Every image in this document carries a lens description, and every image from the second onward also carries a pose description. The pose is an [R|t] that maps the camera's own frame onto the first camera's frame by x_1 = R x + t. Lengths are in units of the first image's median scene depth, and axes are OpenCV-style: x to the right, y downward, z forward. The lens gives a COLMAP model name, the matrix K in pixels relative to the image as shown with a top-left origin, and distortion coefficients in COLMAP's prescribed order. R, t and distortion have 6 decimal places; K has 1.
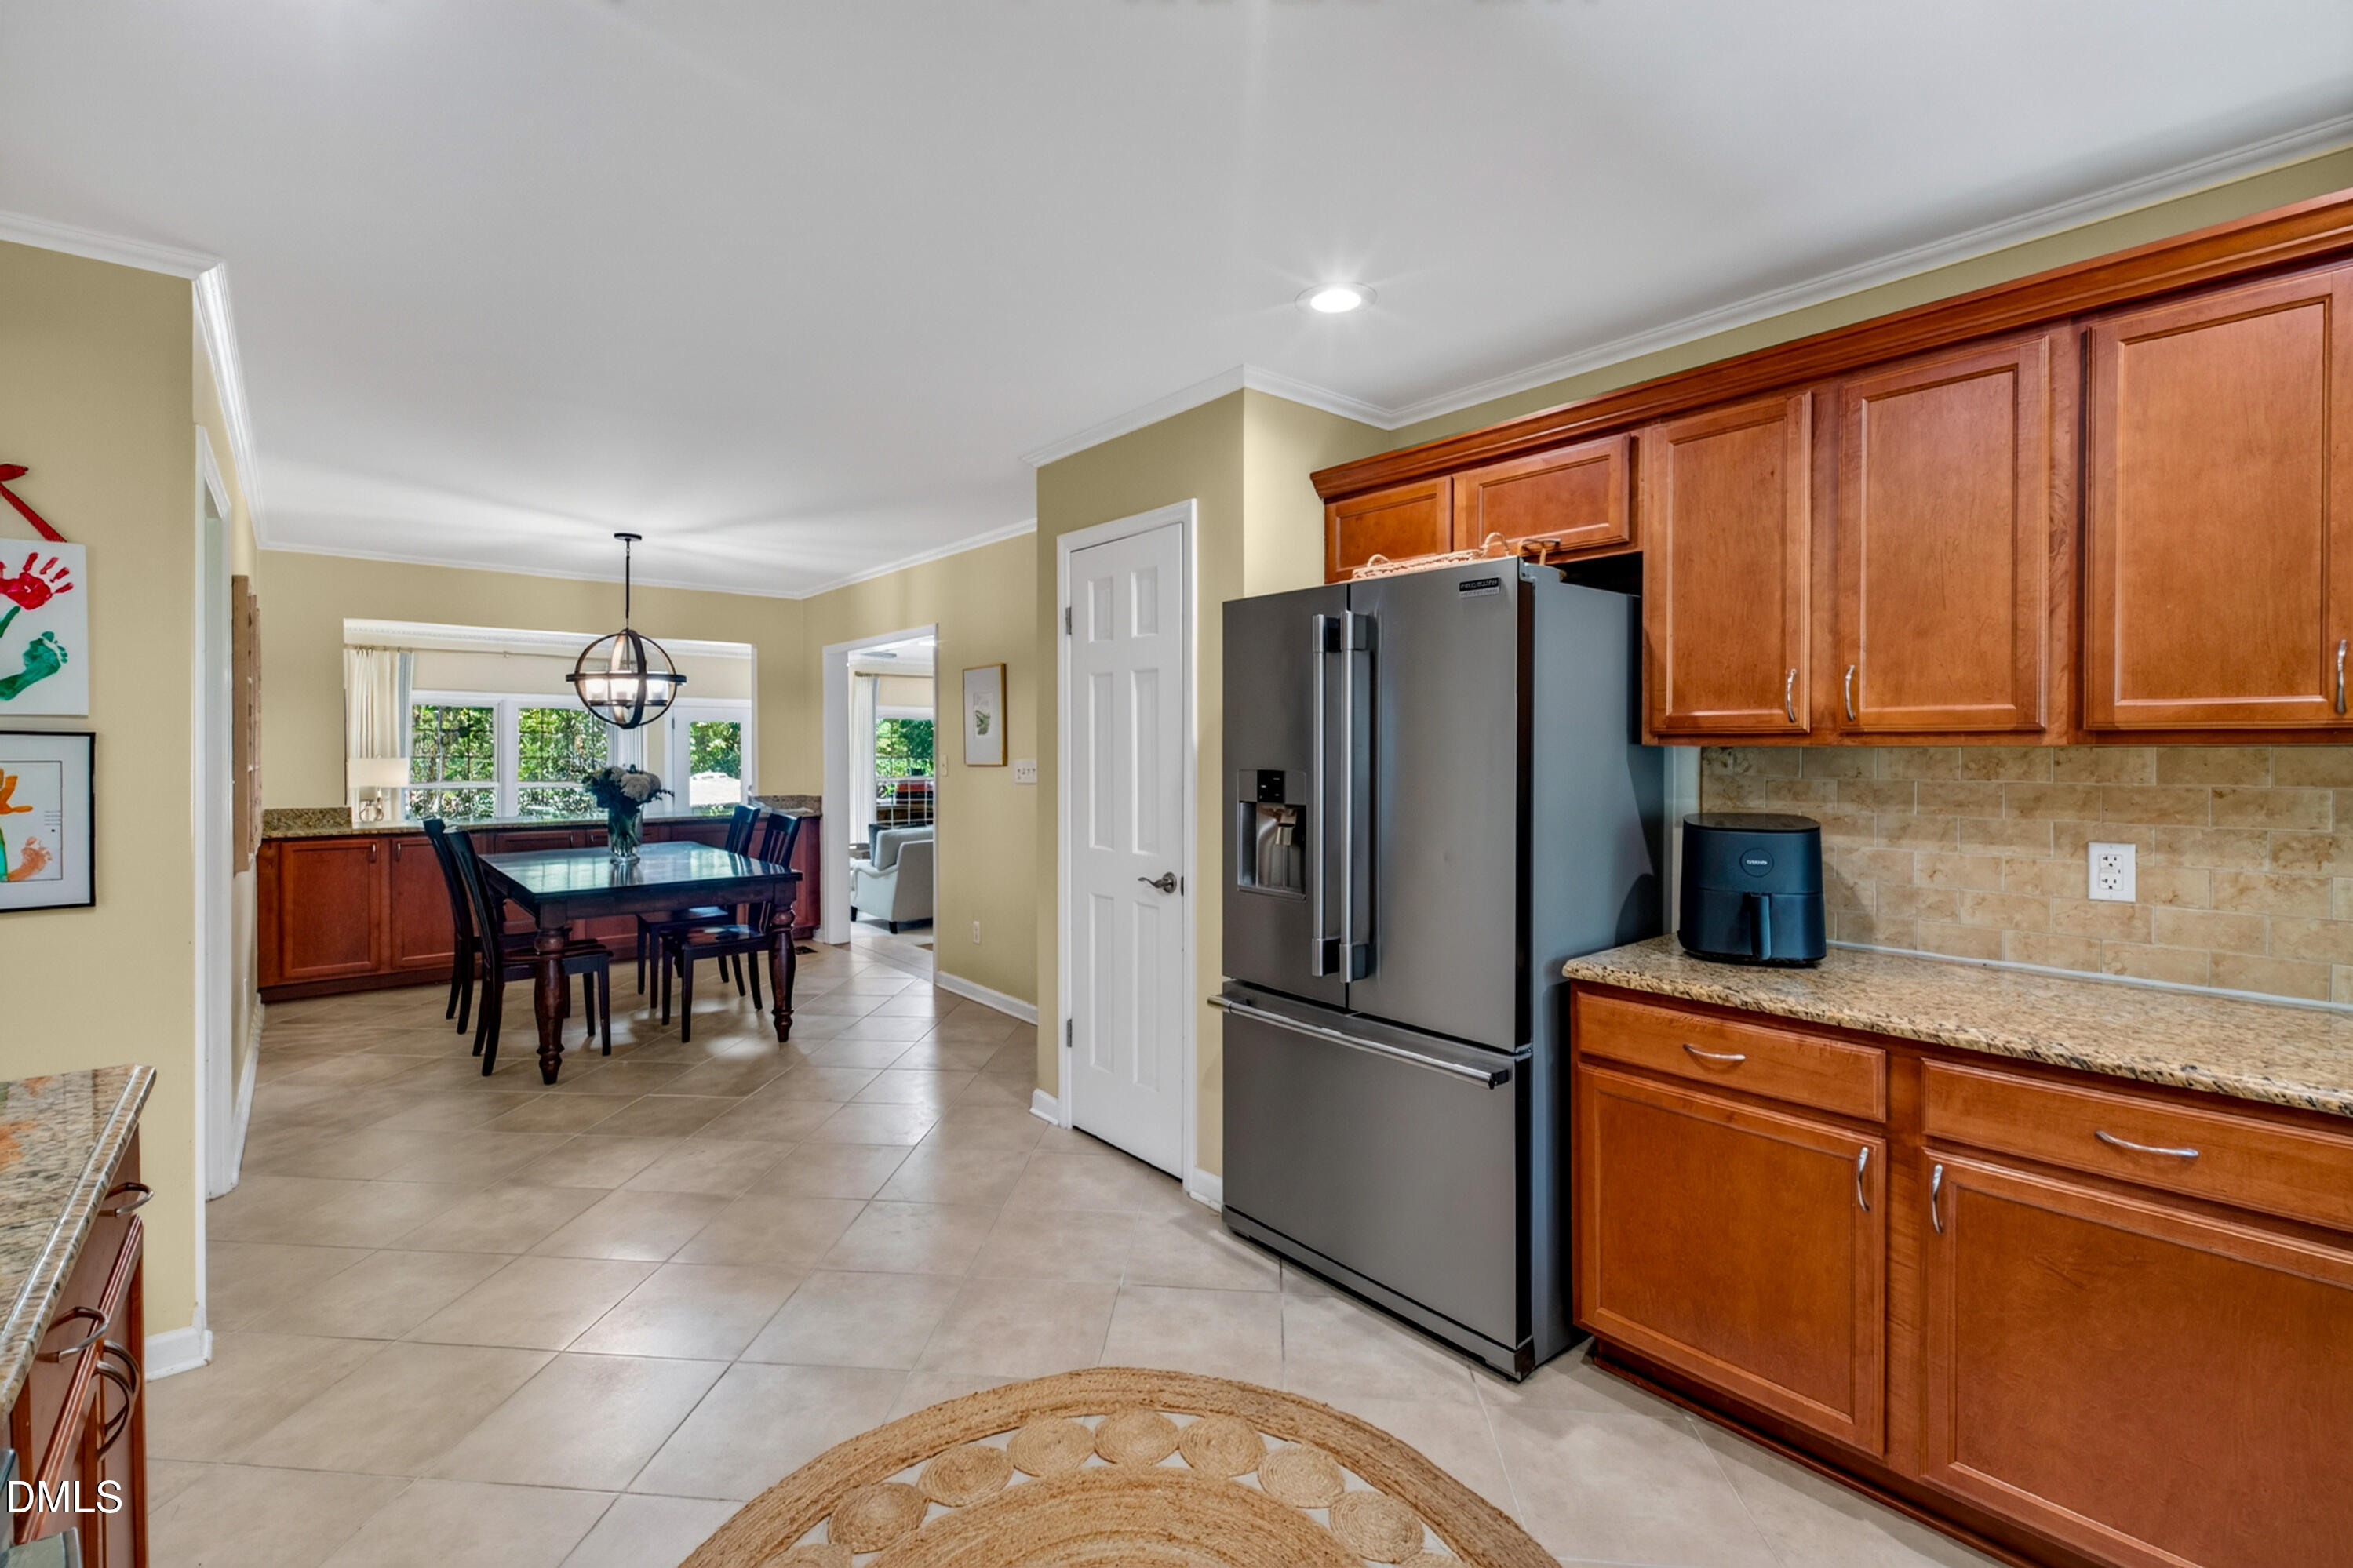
lens RADIAL K [[1017.6, 0, 1159.3], [0, 1017.6, 753.8], [0, 0, 1]] dist [-0.000425, -0.000120]
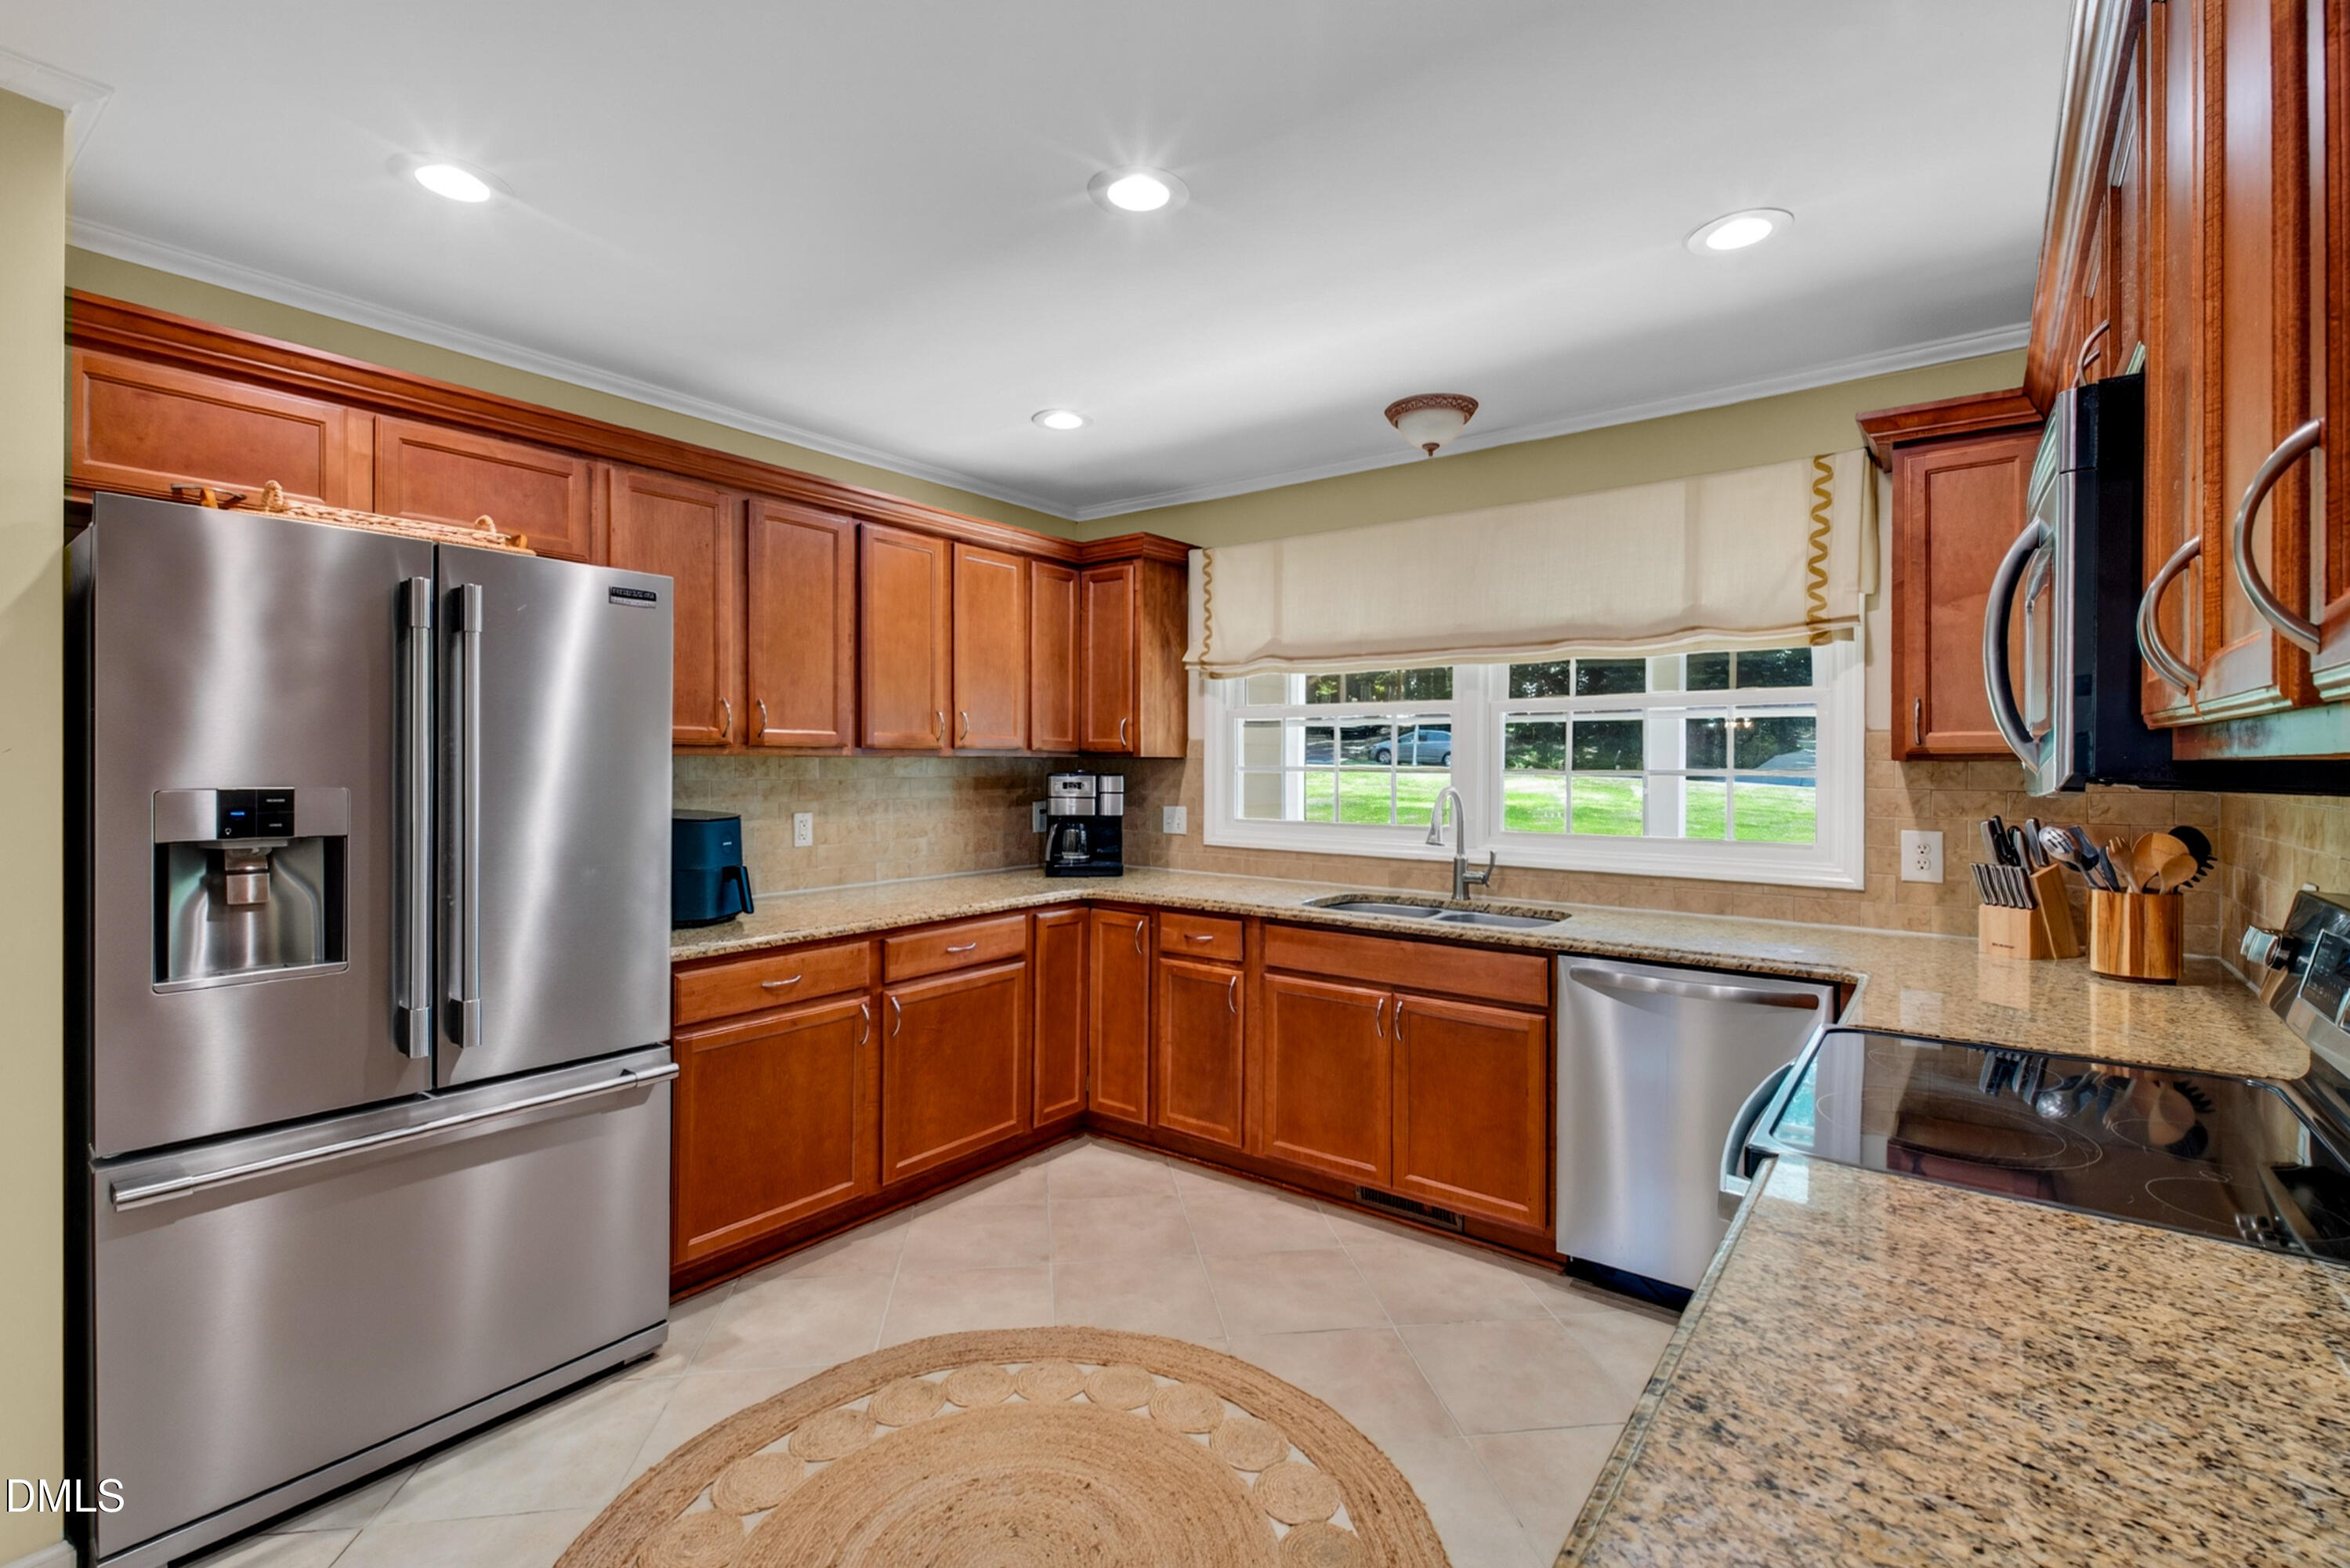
lens RADIAL K [[1016.5, 0, 1157.8], [0, 1016.5, 753.8], [0, 0, 1]] dist [-0.000425, -0.000120]
pose [[-0.195986, 0.004607, 0.980596, -0.788886], [0.003602, 0.999986, -0.003979, -0.002180], [-0.980600, 0.002752, -0.196000, 0.690211]]
